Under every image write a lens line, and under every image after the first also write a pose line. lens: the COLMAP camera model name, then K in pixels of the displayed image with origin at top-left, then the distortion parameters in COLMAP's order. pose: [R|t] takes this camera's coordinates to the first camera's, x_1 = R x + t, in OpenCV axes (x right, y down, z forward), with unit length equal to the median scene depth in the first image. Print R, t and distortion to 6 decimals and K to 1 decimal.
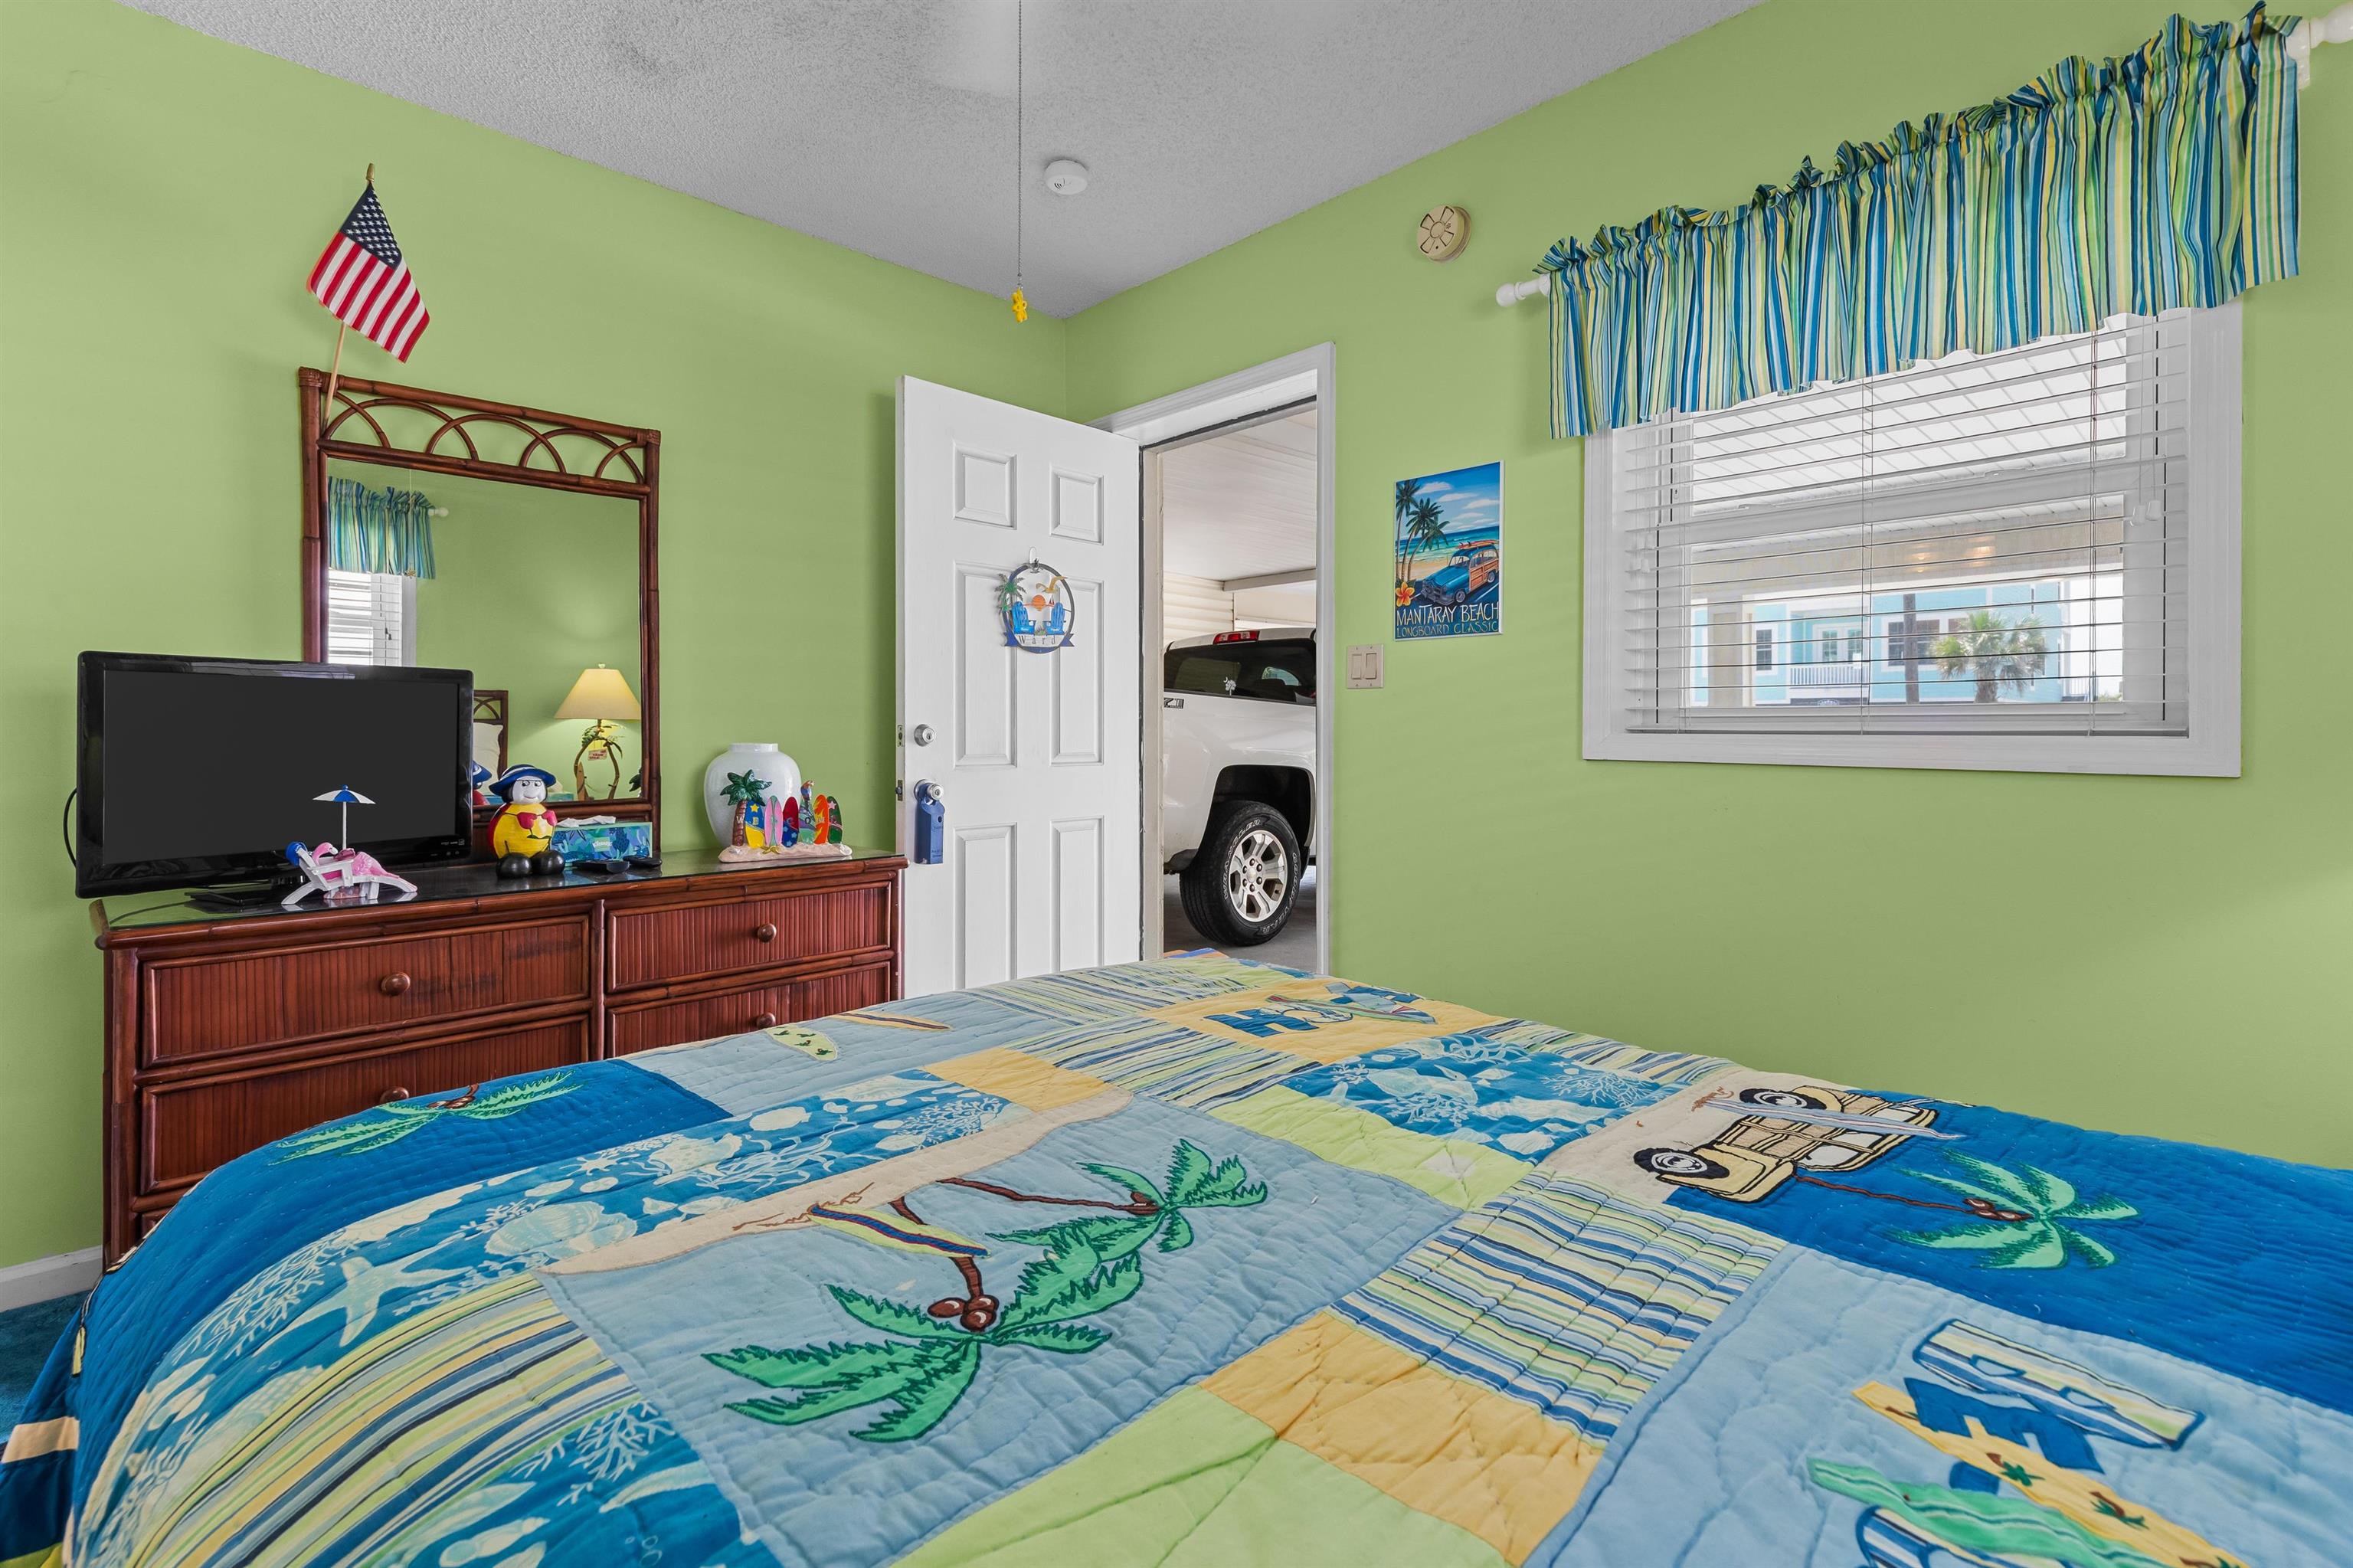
lens RADIAL K [[1039.2, 0, 1179.3], [0, 1039.2, 727.2], [0, 0, 1]] dist [0.001764, 0.000053]
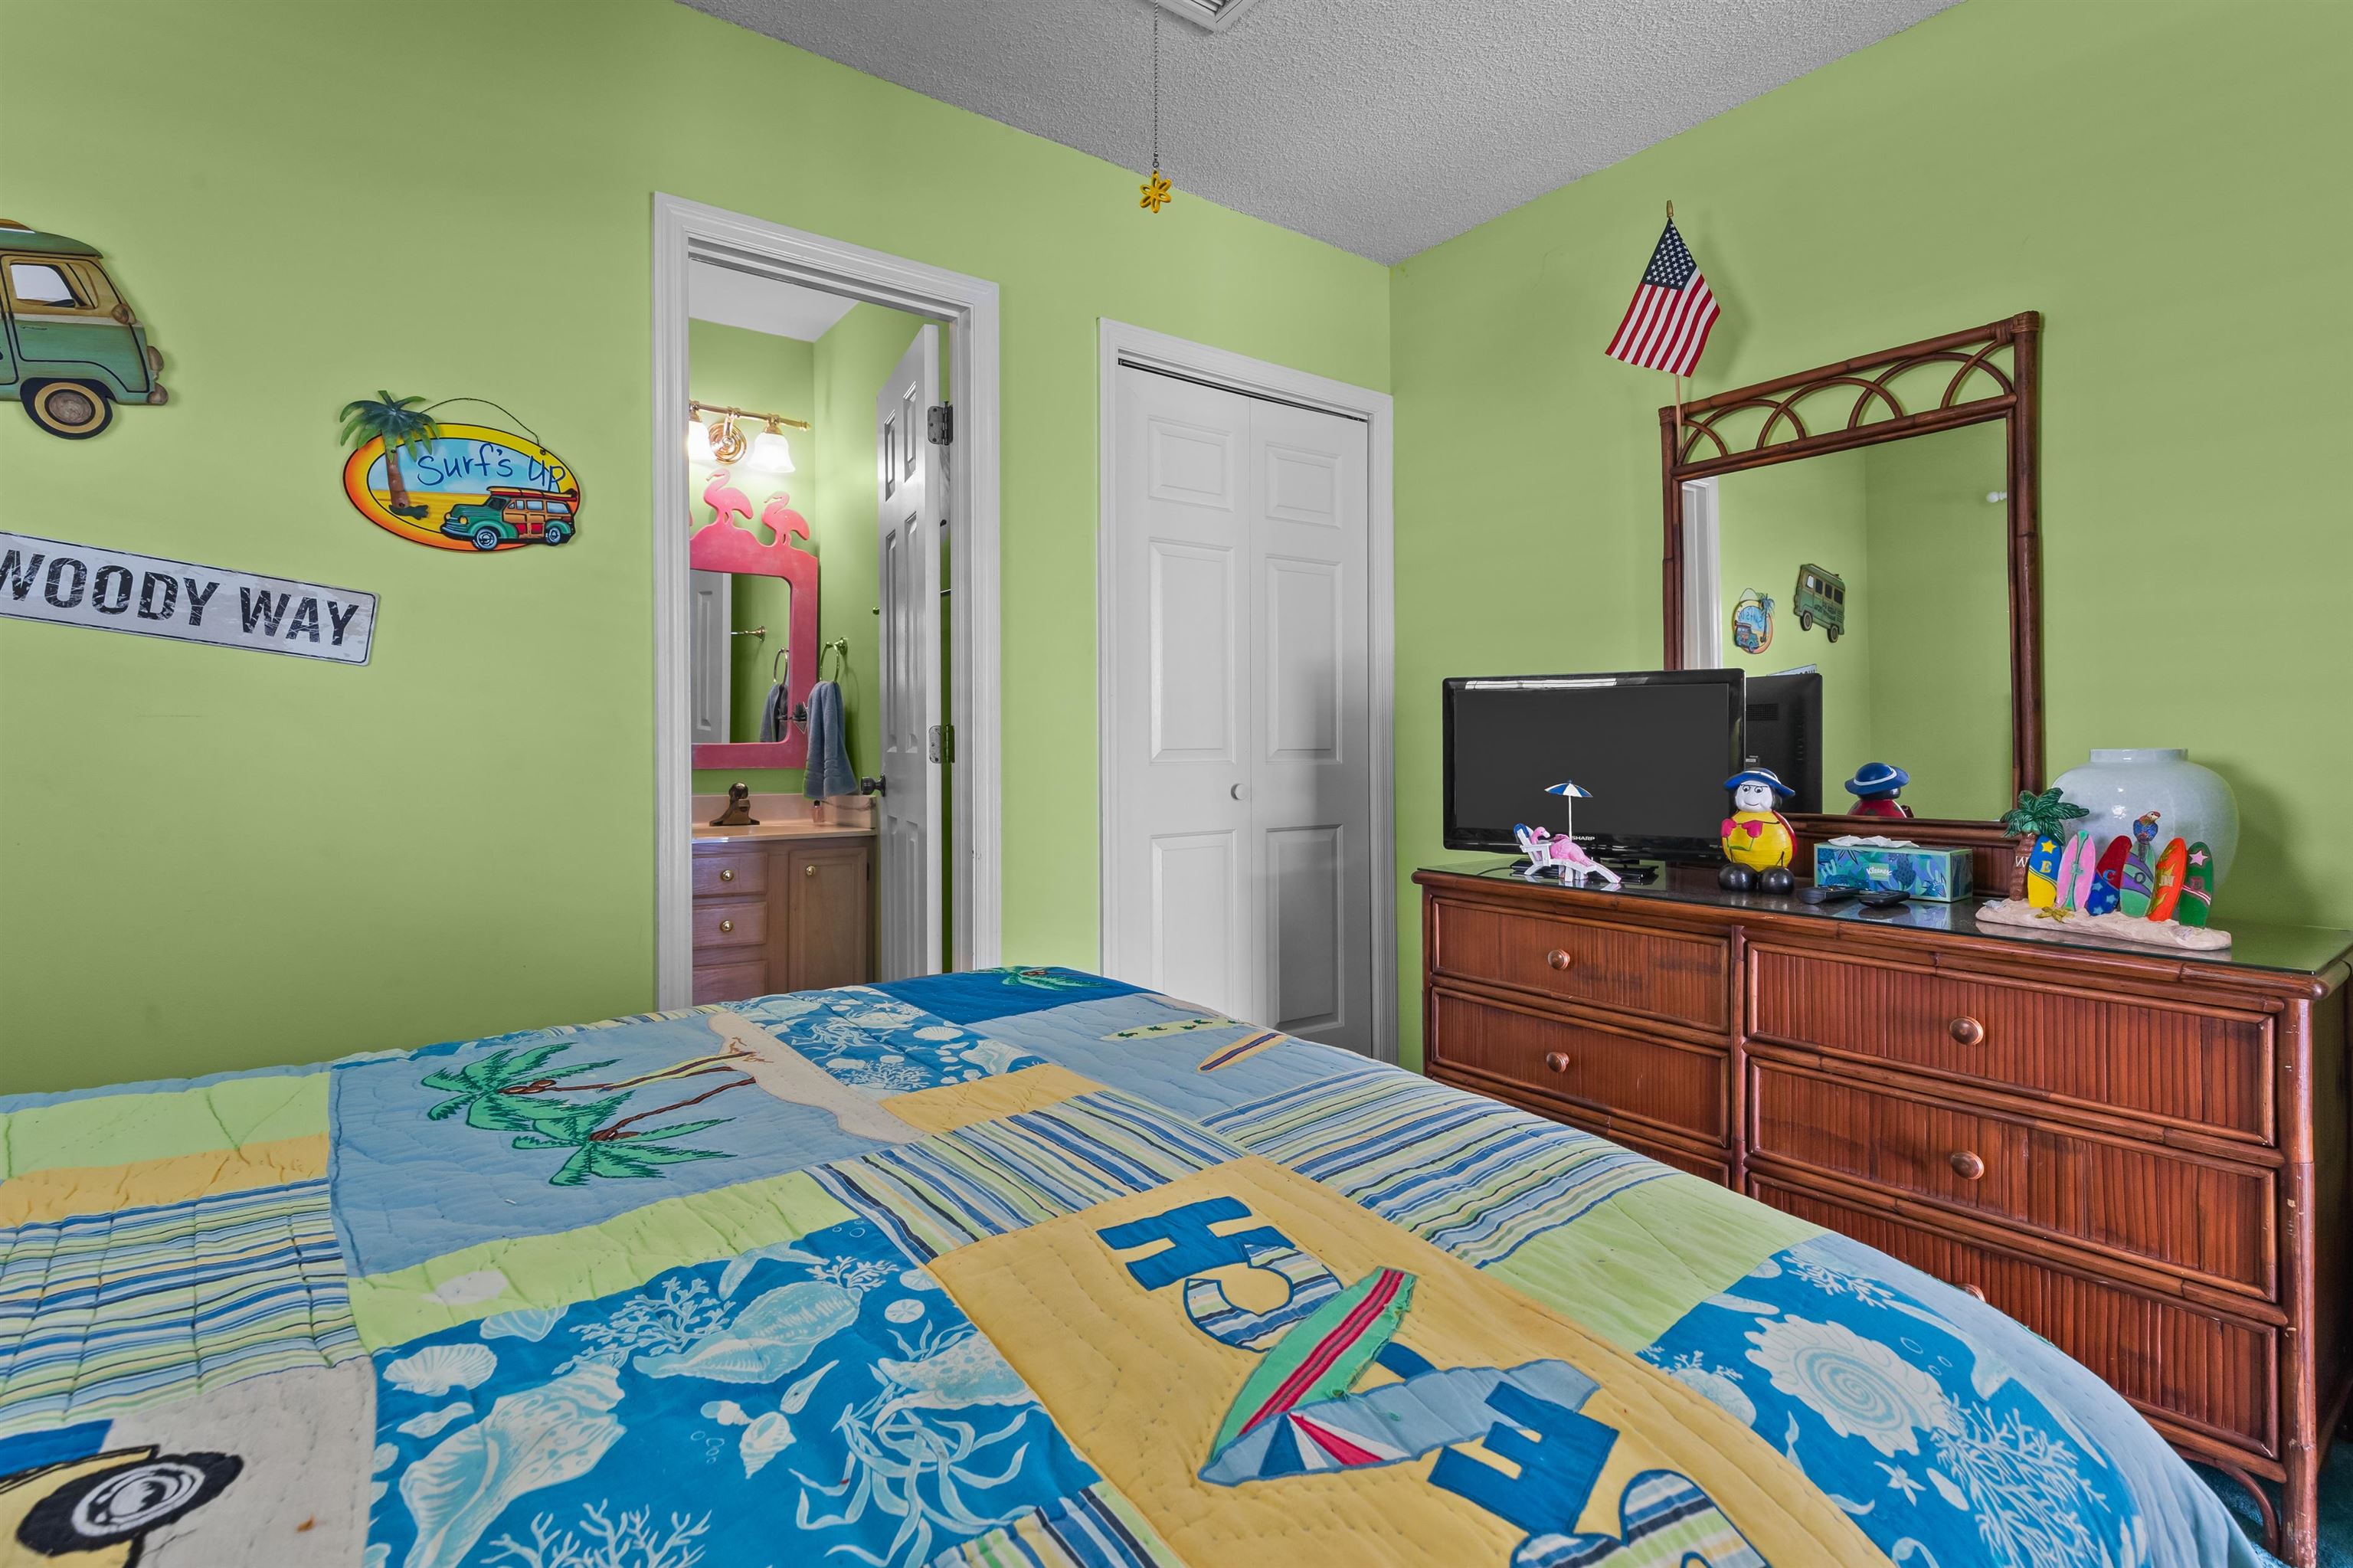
lens RADIAL K [[1094.9, 0, 1184.0], [0, 1094.9, 730.7], [0, 0, 1]] dist [0.003477, -0.000381]
pose [[-0.105255, -0.011597, -0.994378, 0.418582], [0.002861, 0.999924, -0.011965, 0.014572], [0.994441, -0.004104, -0.105213, 0.673608]]
